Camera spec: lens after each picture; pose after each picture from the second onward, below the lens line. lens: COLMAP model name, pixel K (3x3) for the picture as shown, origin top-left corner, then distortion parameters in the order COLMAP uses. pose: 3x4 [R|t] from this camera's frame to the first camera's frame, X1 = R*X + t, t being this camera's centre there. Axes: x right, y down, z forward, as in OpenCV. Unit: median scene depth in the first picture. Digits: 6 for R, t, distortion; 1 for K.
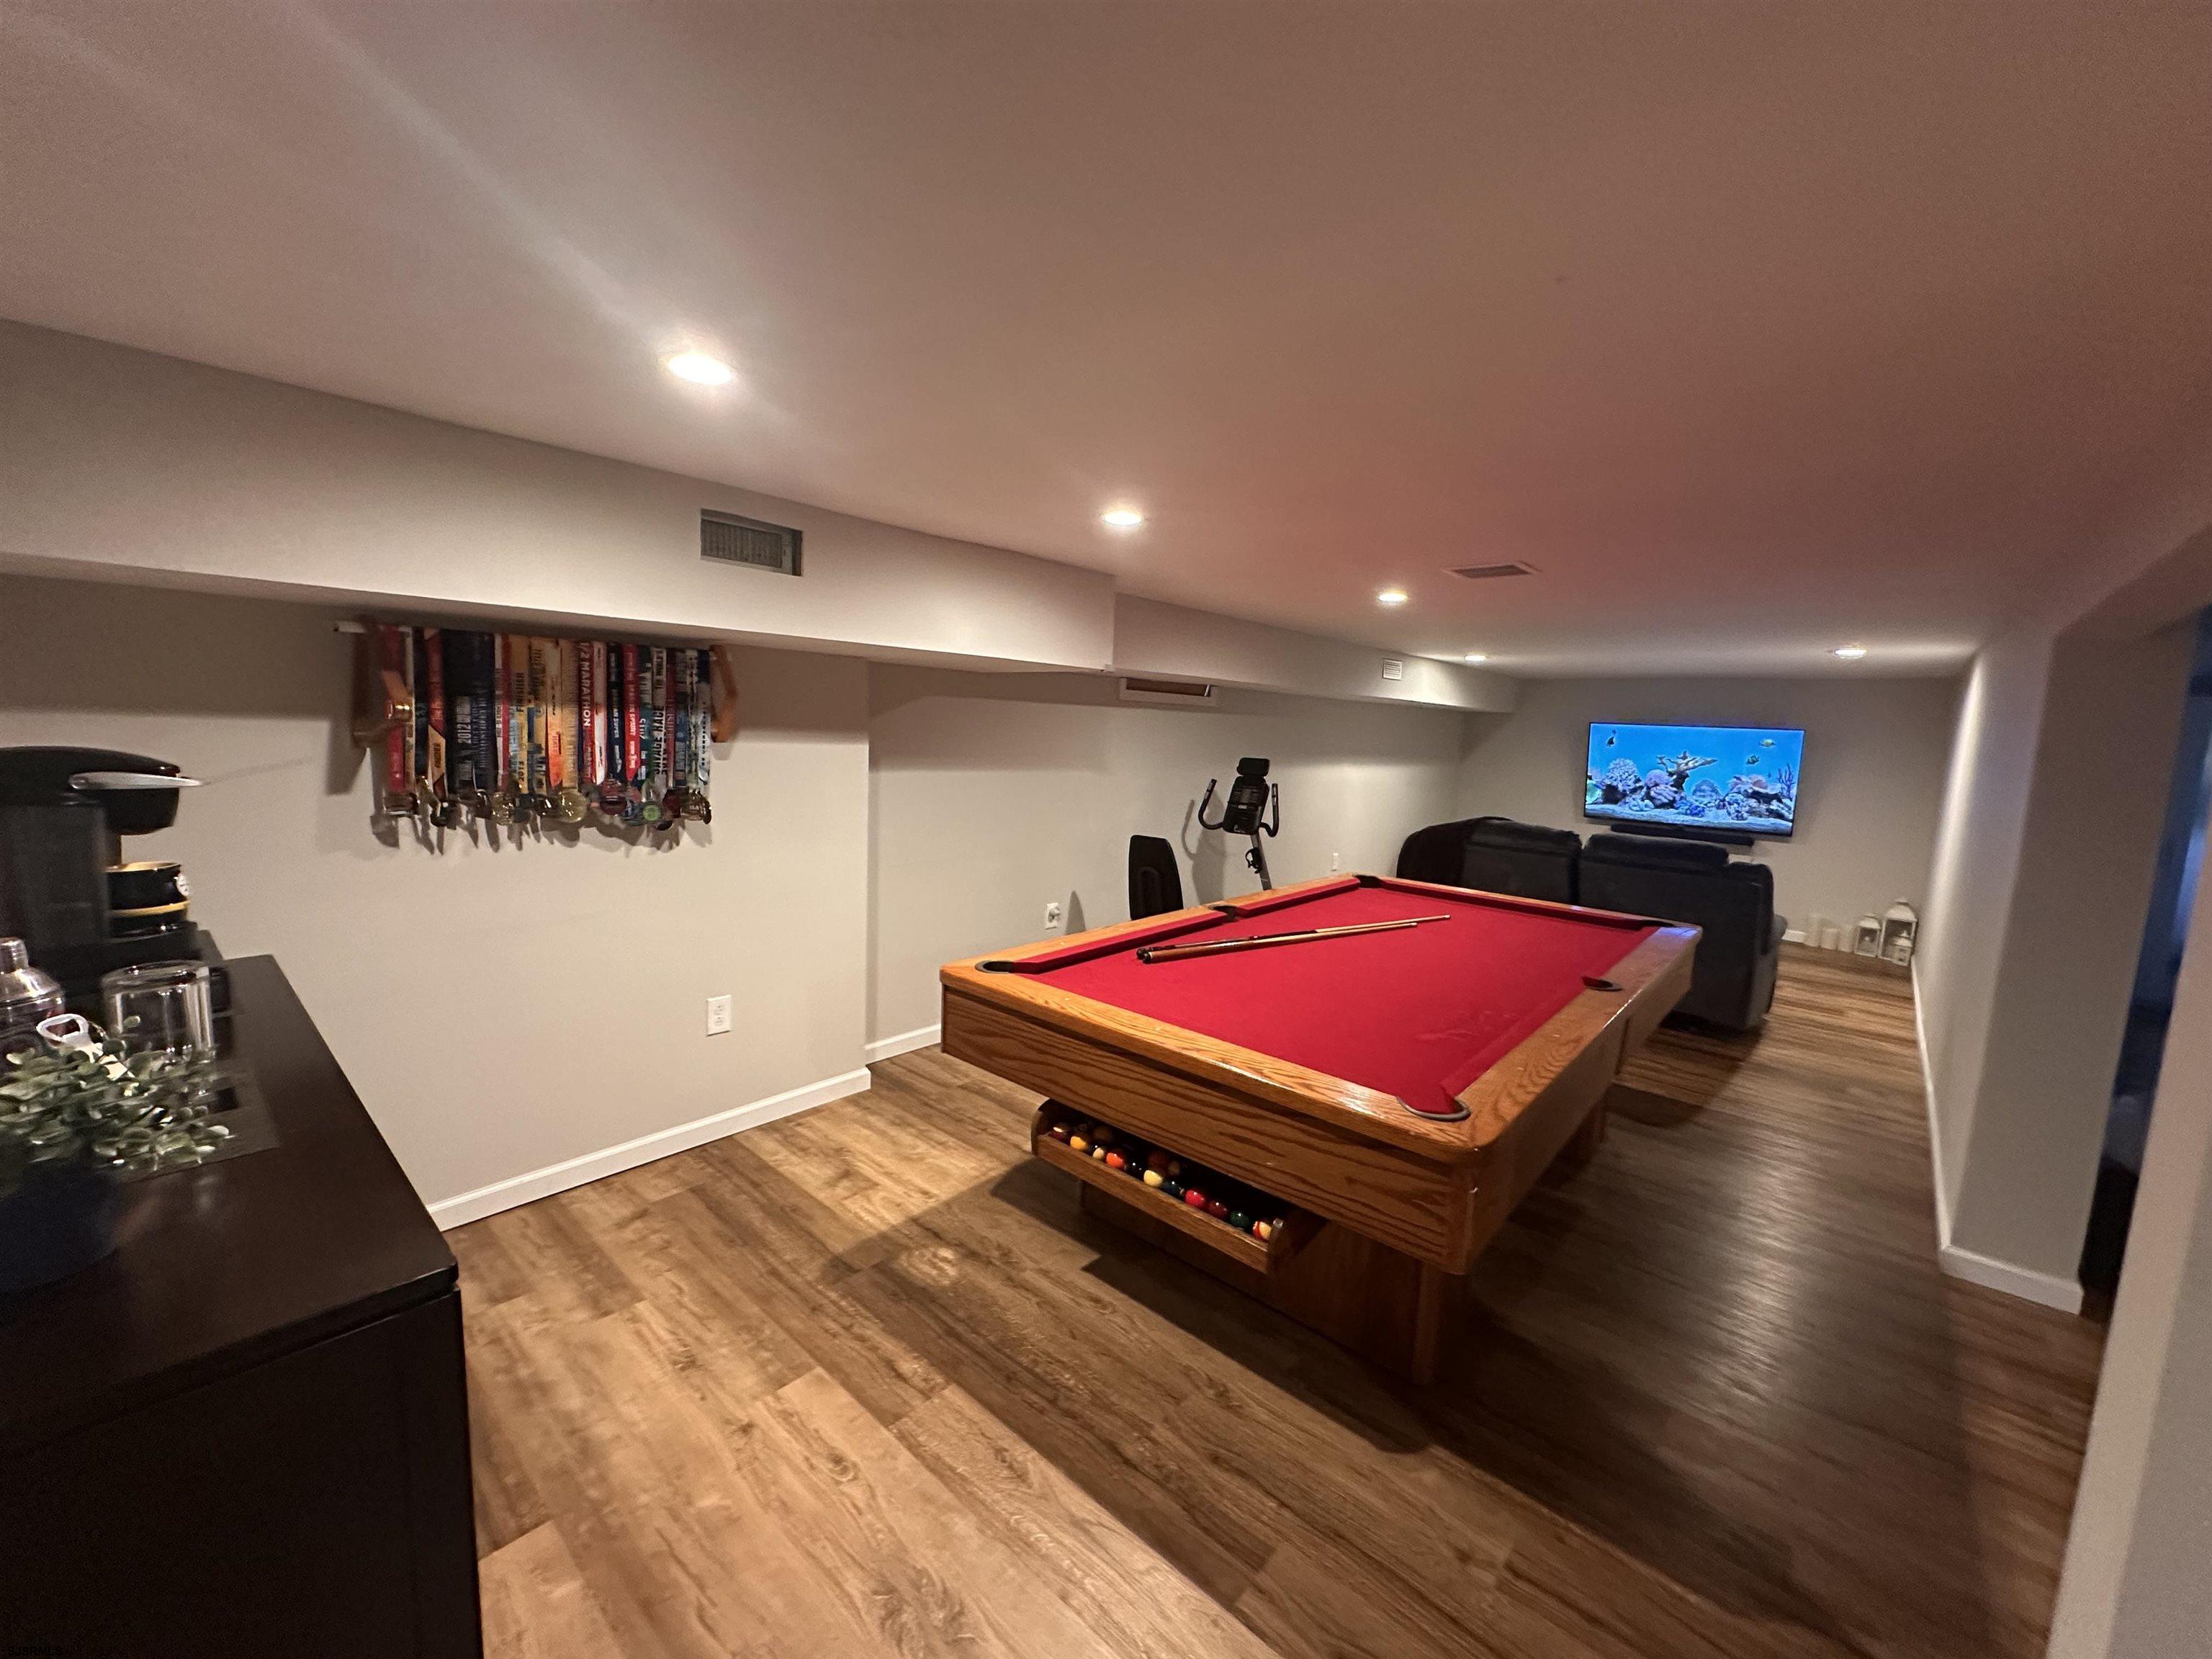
lens RADIAL K [[880.5, 0, 1108.9], [0, 880.5, 825.4], [0, 0, 1]] dist [-0.005537, 0.000870]
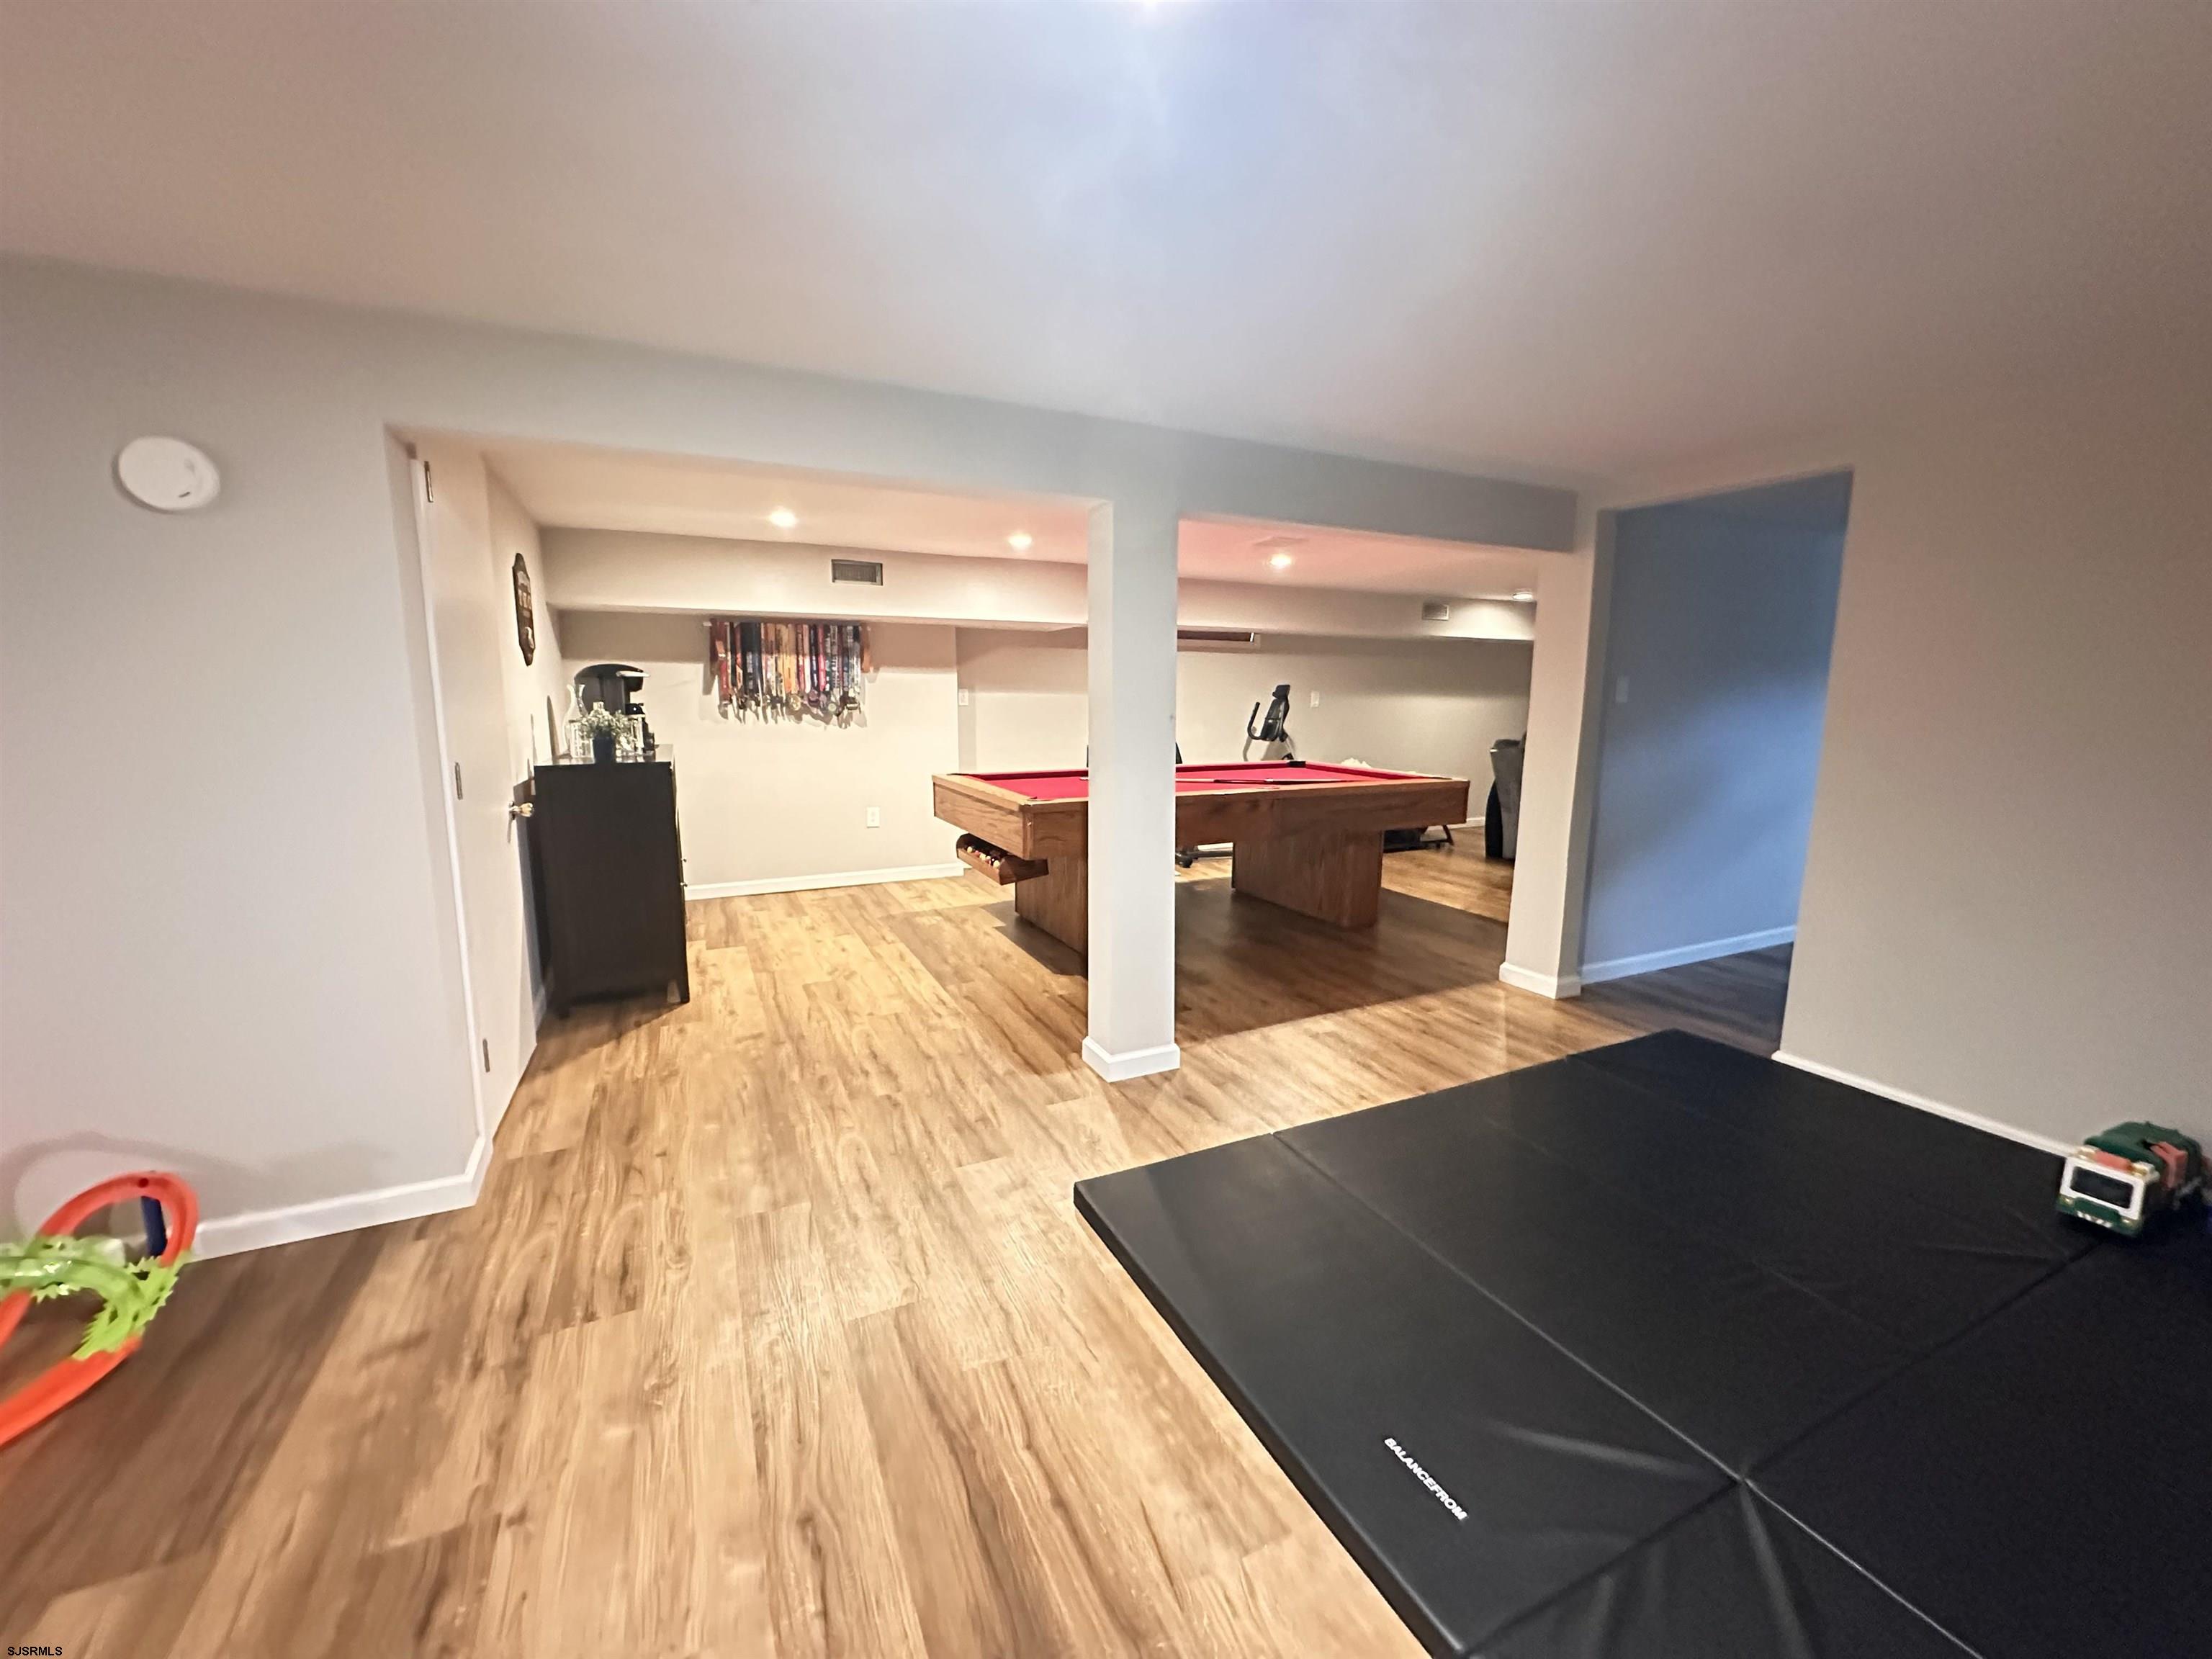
lens RADIAL K [[880.5, 0, 1107.9], [0, 880.5, 825.6], [0, 0, 1]] dist [-0.005537, 0.000870]
pose [[0.922861, 0.023209, -0.384433, 0.950771], [-0.012525, 0.999463, 0.030273, 0.210021], [0.384930, -0.023123, 0.922656, -0.712728]]
